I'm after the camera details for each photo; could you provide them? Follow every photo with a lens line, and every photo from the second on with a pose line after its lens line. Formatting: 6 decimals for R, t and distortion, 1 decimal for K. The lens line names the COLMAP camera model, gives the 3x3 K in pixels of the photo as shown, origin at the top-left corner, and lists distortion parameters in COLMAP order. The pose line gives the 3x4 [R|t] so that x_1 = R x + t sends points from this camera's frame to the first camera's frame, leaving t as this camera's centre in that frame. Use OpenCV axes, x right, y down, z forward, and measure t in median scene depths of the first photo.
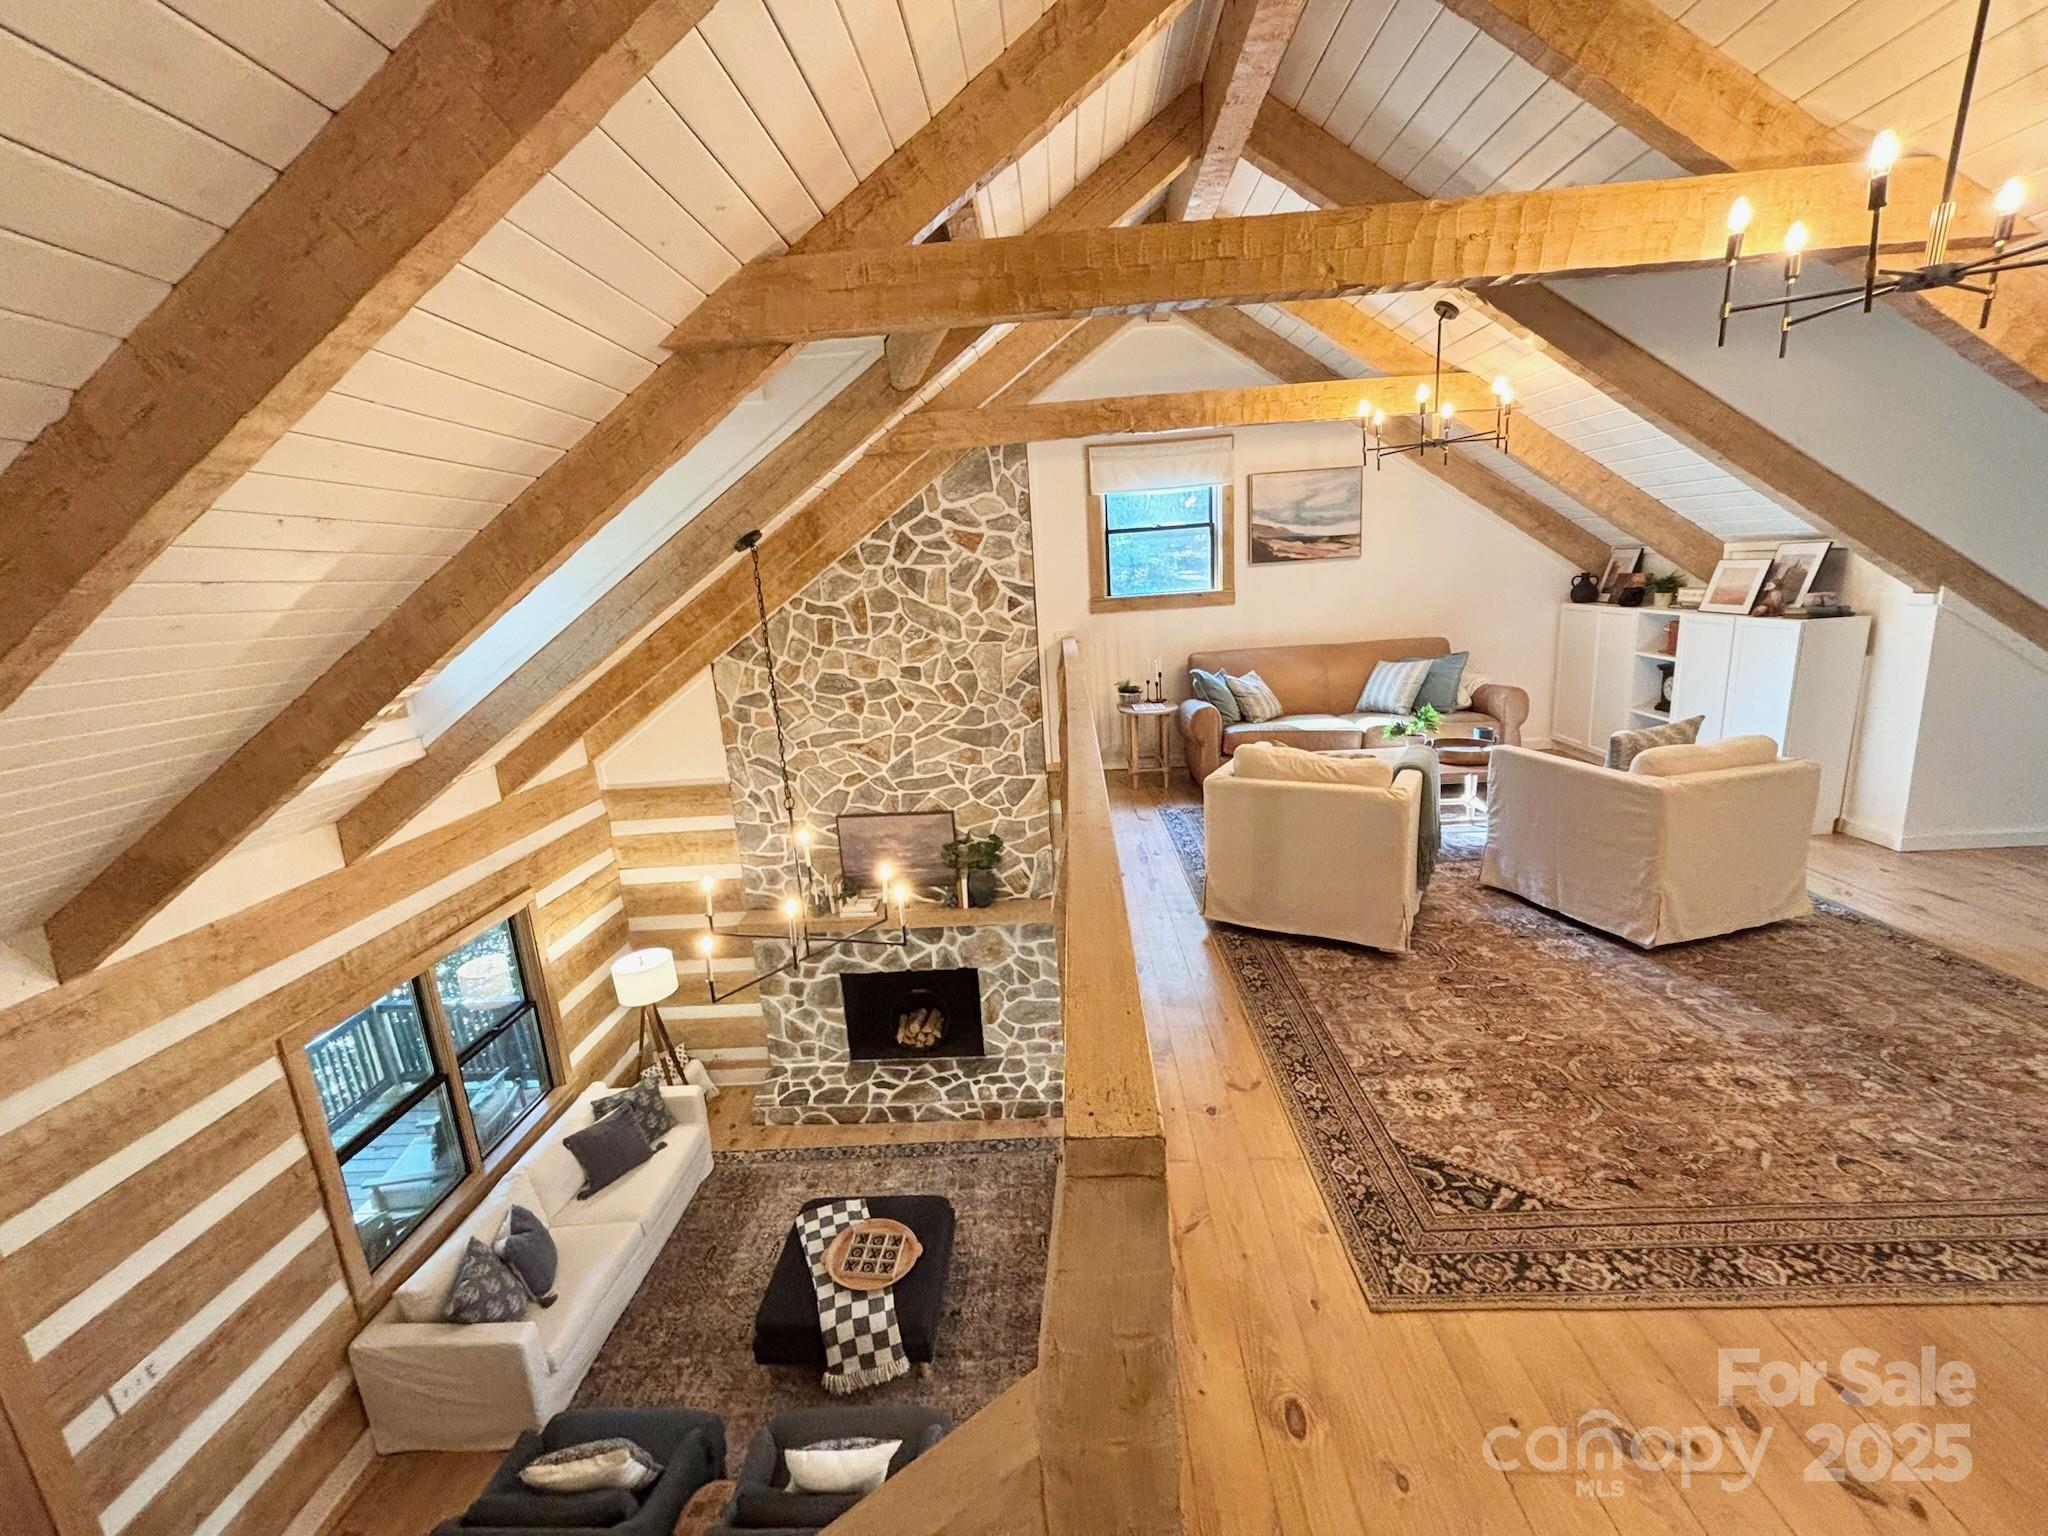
lens RADIAL K [[828.8, 0, 1024.0], [0, 828.8, 766.4], [0, 0, 1]] dist [0.002524, -0.001596]
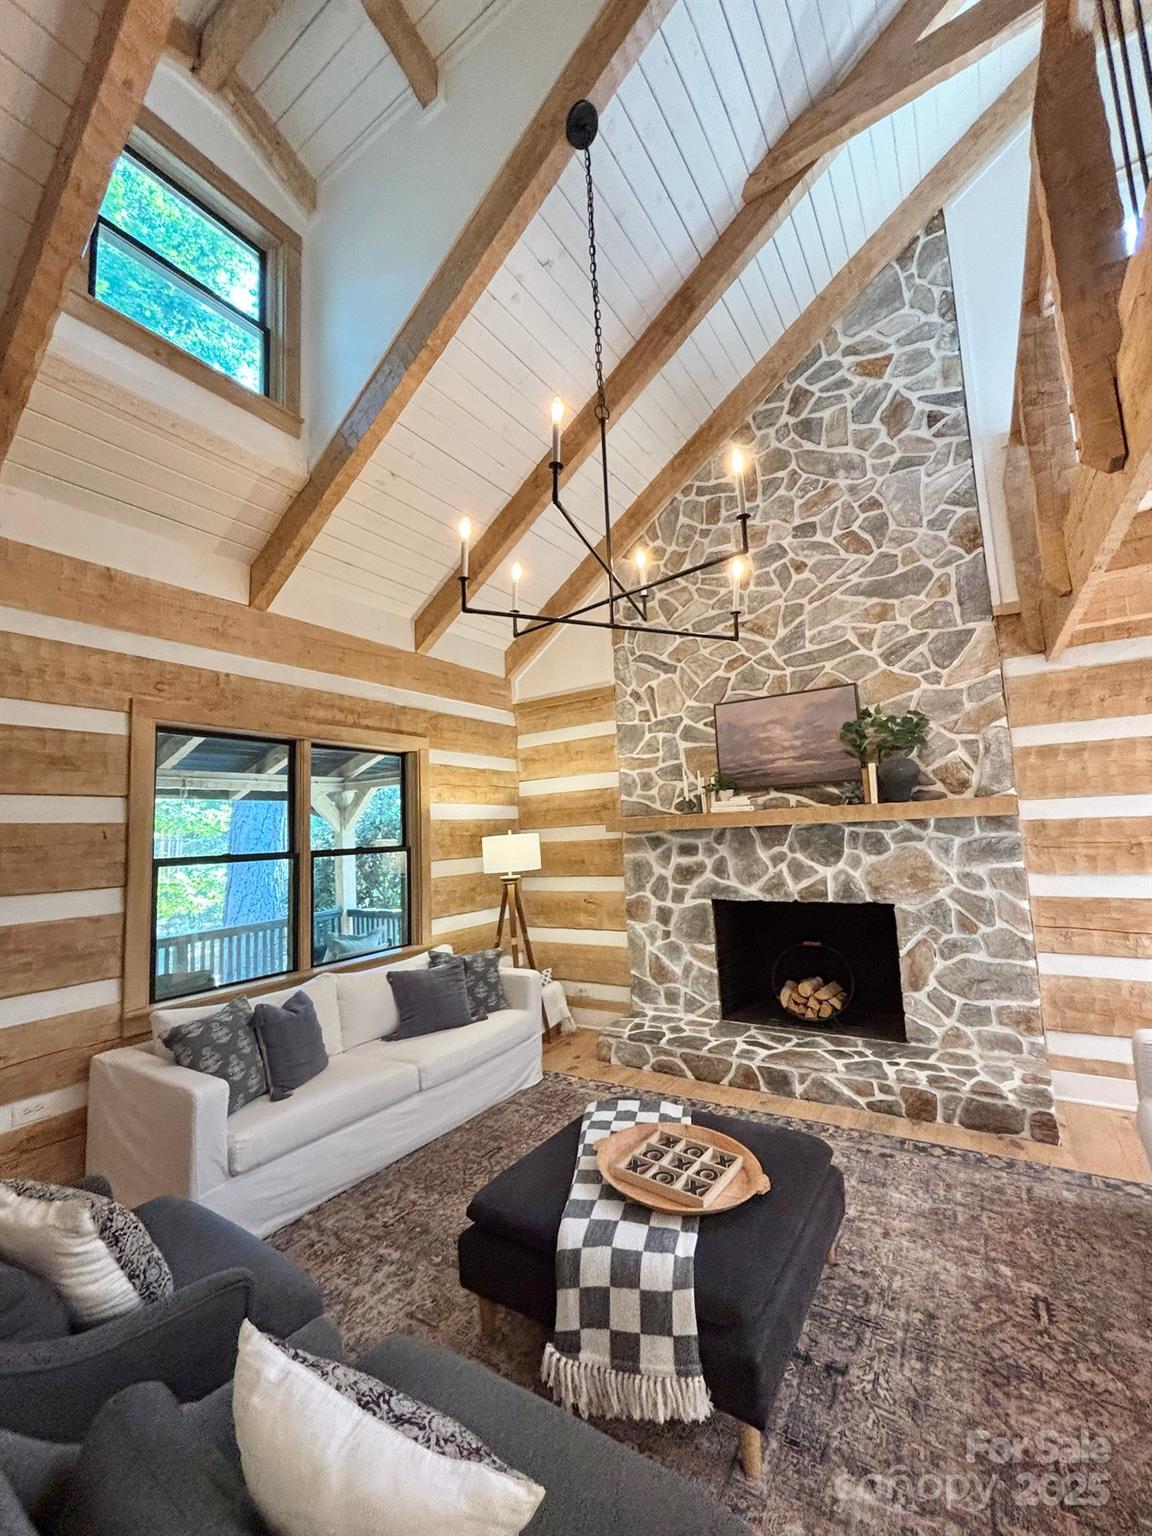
lens RADIAL K [[621.6, 0, 576.3], [0, 621.6, 766.3], [0, 0, 1]] dist [0.002524, -0.001596]
pose [[0.860096, -0.029025, -0.509306, -0.013998], [-0.124744, 0.956104, -0.265149, 0.330525], [0.494646, 0.291586, 0.818720, 0.398108]]
